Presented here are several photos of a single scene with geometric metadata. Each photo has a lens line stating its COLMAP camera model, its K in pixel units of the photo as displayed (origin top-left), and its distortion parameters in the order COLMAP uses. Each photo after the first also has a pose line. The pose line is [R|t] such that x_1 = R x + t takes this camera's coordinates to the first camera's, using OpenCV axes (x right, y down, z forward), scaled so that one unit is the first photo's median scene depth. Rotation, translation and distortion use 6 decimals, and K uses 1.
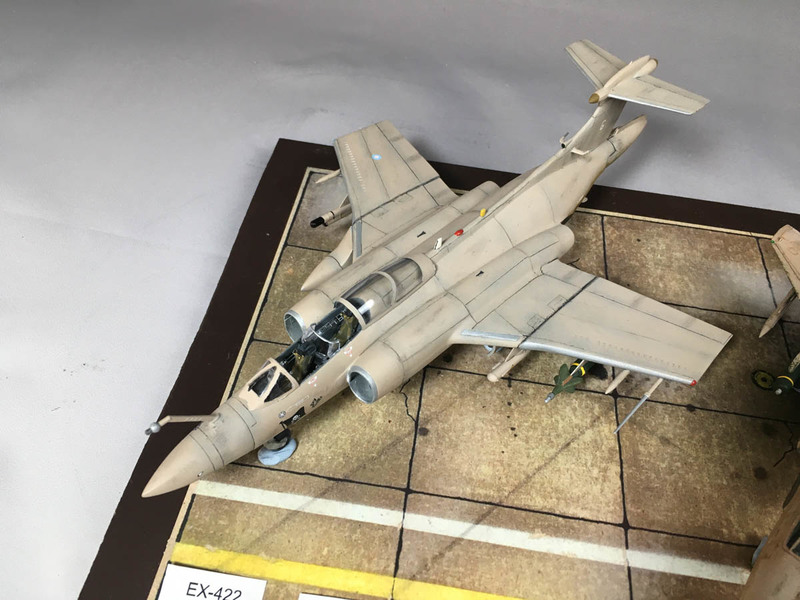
lens RADIAL K [[672.1, 0, 401.2], [0, 672.1, 299.6], [0, 0, 1]] dist [0.010923, -0.044730]
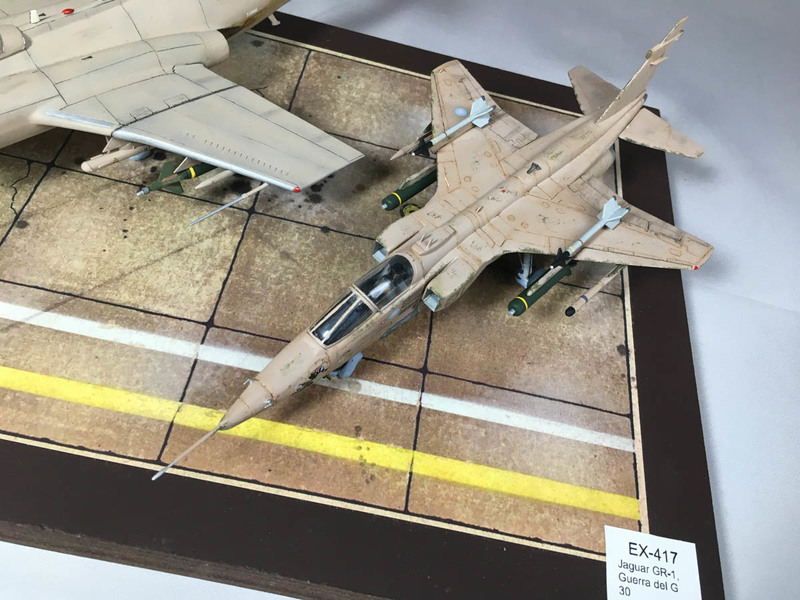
lens RADIAL K [[672.1, 0, 401.8], [0, 672.1, 302.1], [0, 0, 1]] dist [0.010923, -0.044730]
pose [[0.988699, 0.063631, 0.135737, 0.443355], [-0.079097, 0.990581, 0.111775, 0.157884], [-0.127346, -0.121248, 0.984420, -0.010433]]
